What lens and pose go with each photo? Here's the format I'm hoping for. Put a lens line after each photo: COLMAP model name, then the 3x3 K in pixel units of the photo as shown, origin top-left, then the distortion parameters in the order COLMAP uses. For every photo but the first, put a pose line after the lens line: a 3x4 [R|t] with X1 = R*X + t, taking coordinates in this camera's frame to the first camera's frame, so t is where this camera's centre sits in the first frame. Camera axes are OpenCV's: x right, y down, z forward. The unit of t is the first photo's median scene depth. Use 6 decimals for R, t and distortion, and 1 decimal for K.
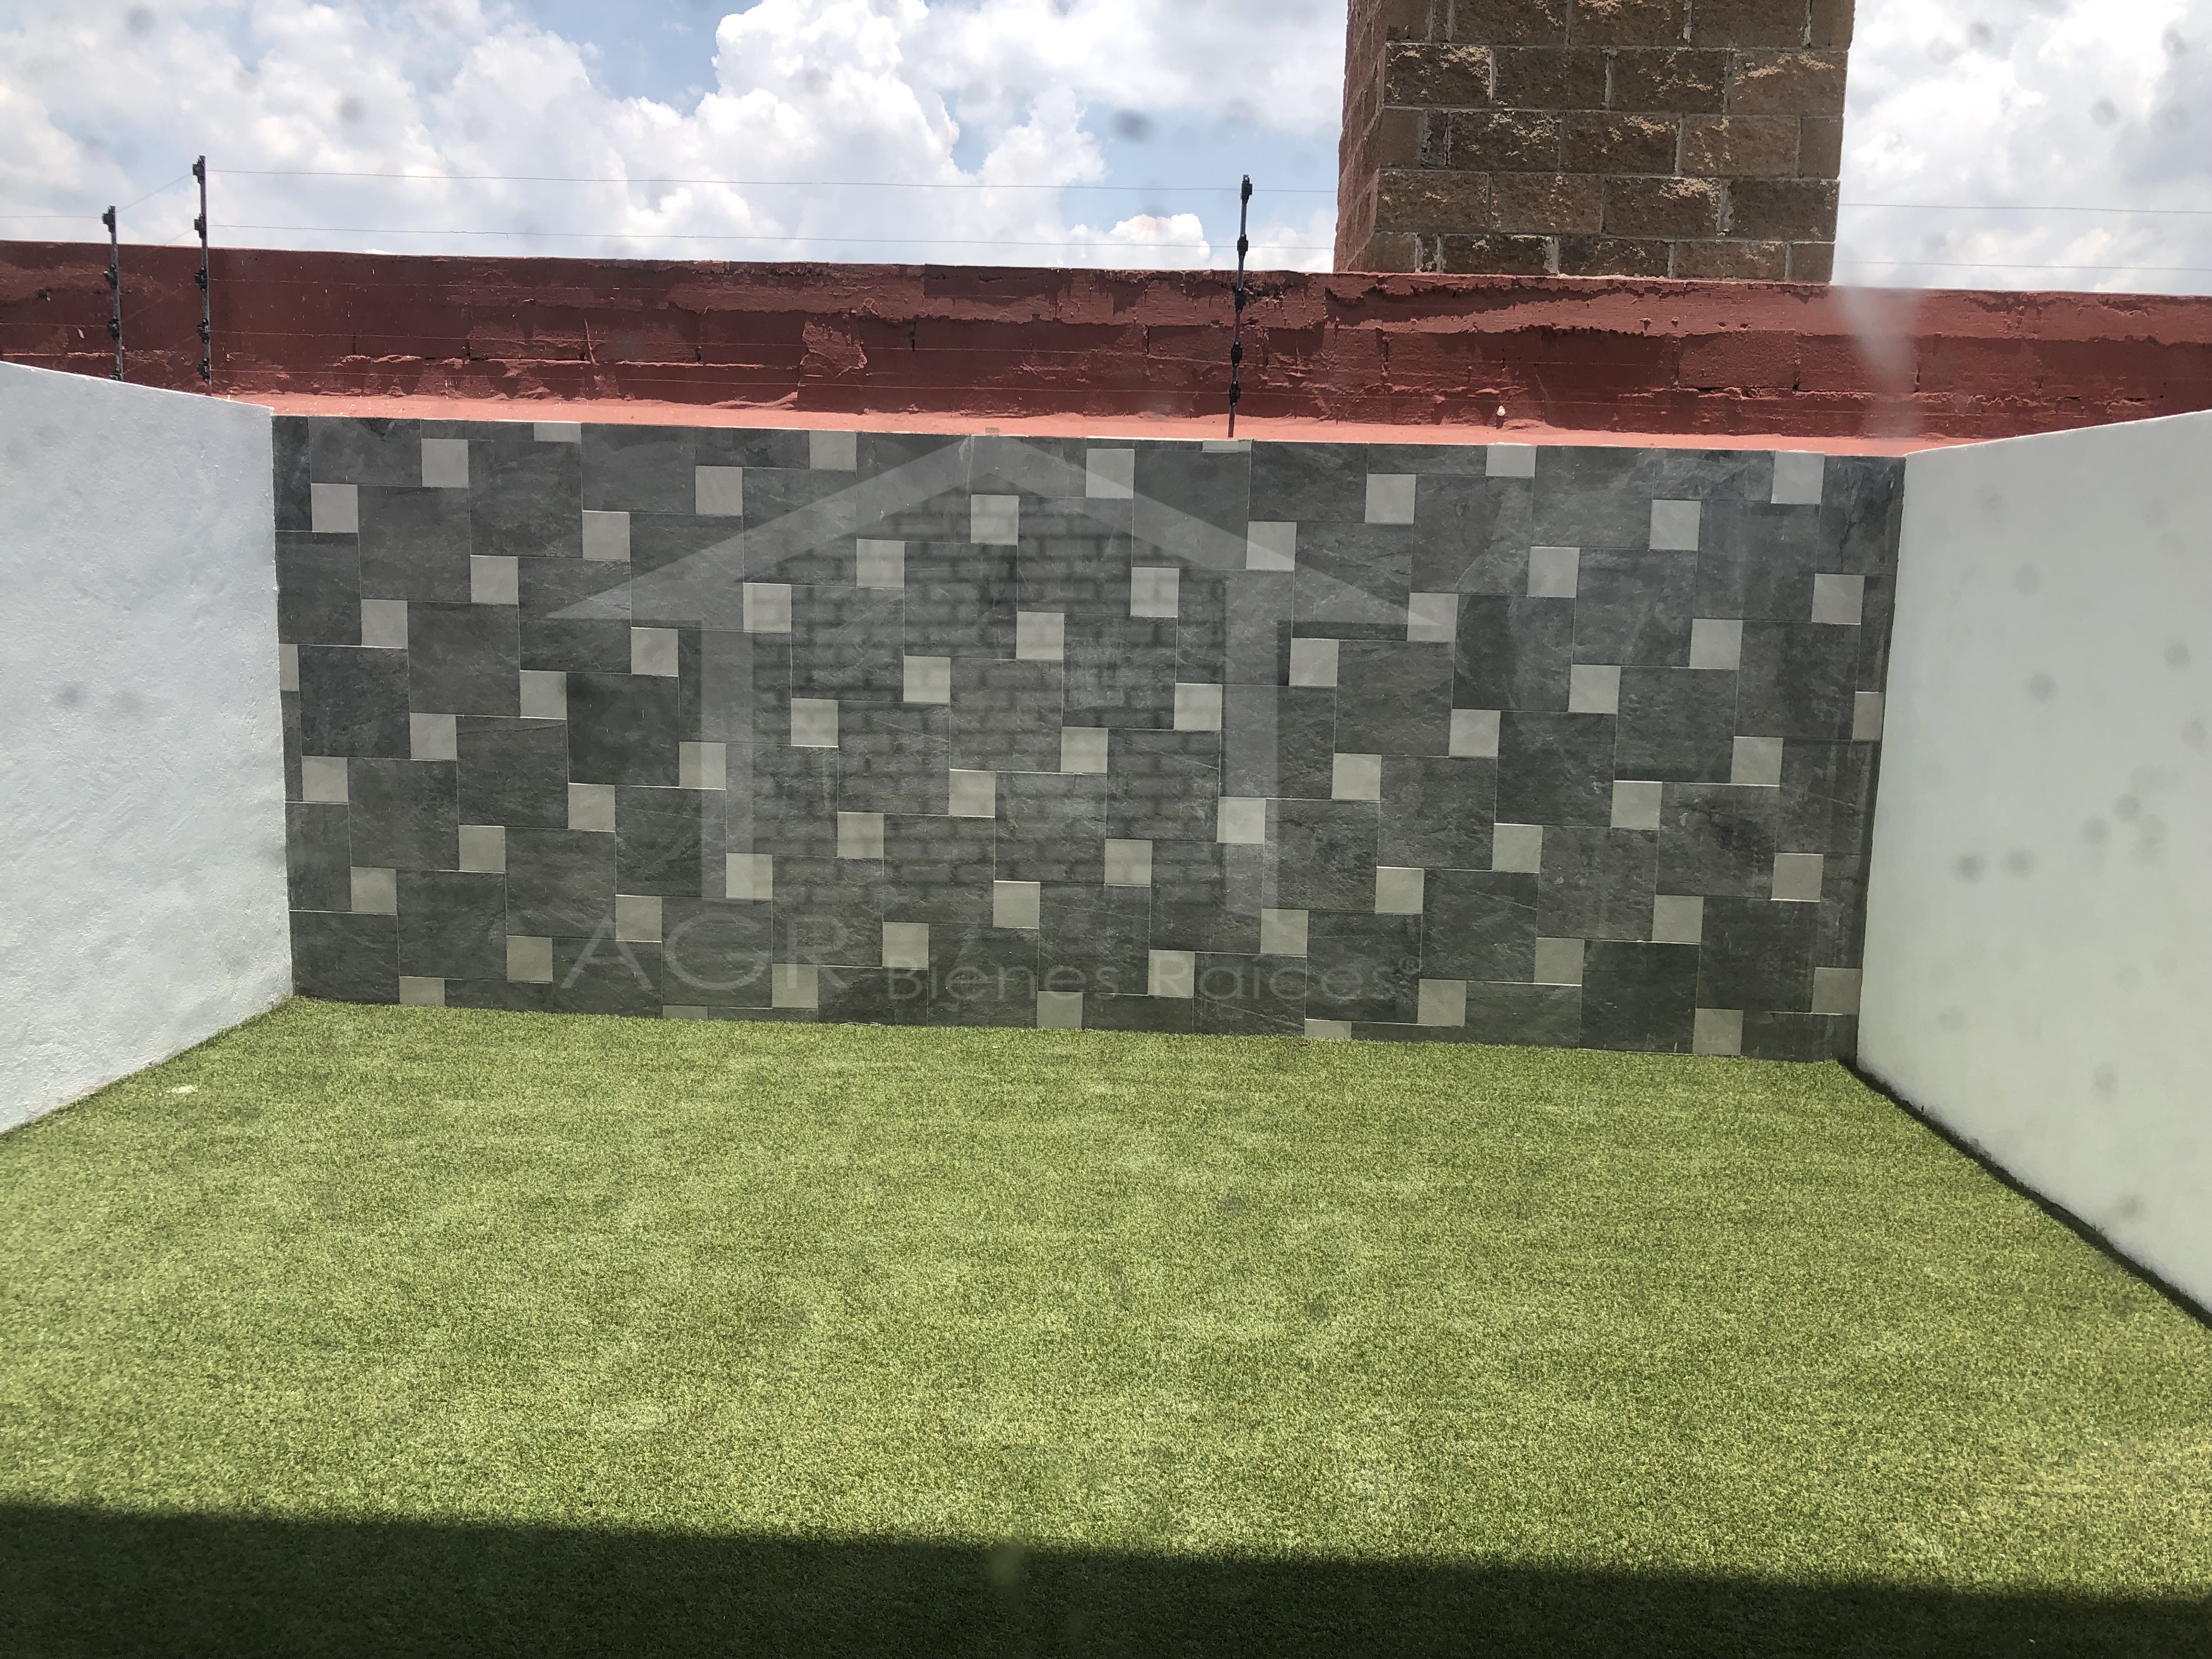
lens RADIAL K [[1821.4, 0, 1106.0], [0, 1821.4, 829.5], [0, 0, 1]] dist [0.005284, -0.020666]
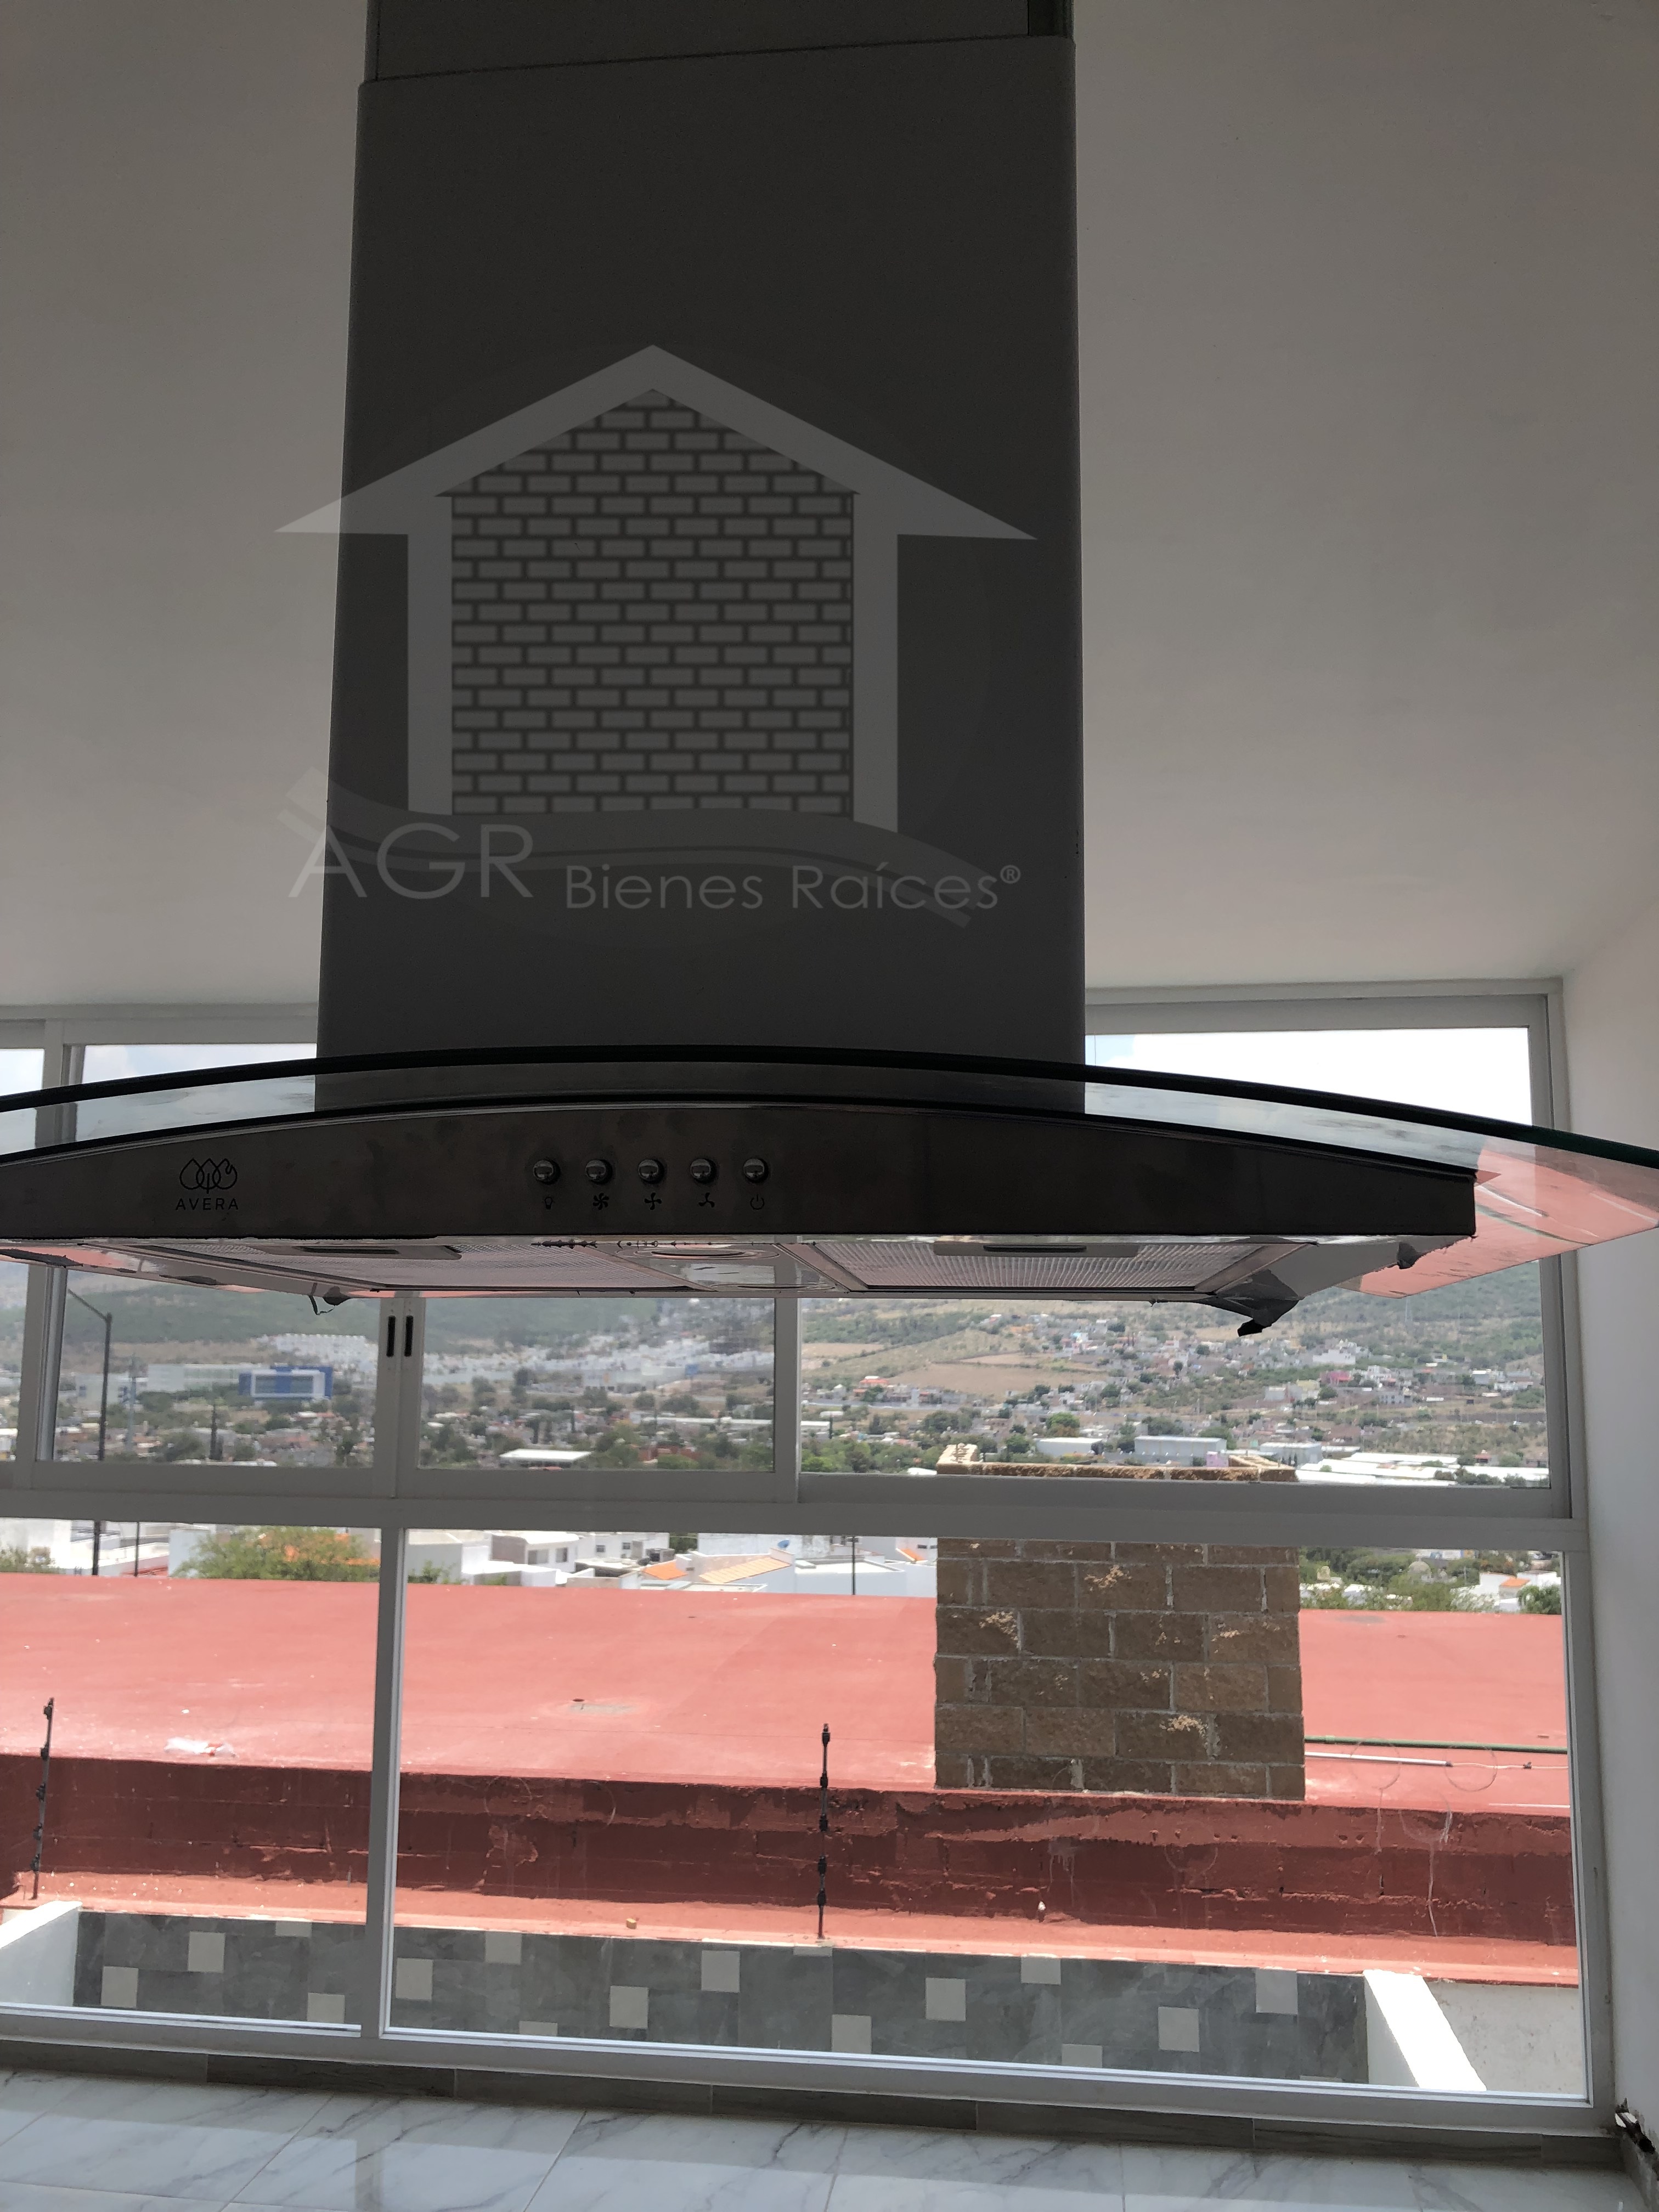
lens RADIAL K [[1821.4, 0, 829.5], [0, 1821.4, 1106.0], [0, 0, 1]] dist [0.005284, -0.020666]
pose [[0.995813, -0.029637, -0.086475, 0.199202], [0.002920, 0.955813, -0.293961, -0.389794], [0.091366, 0.292478, 0.951897, -0.345877]]
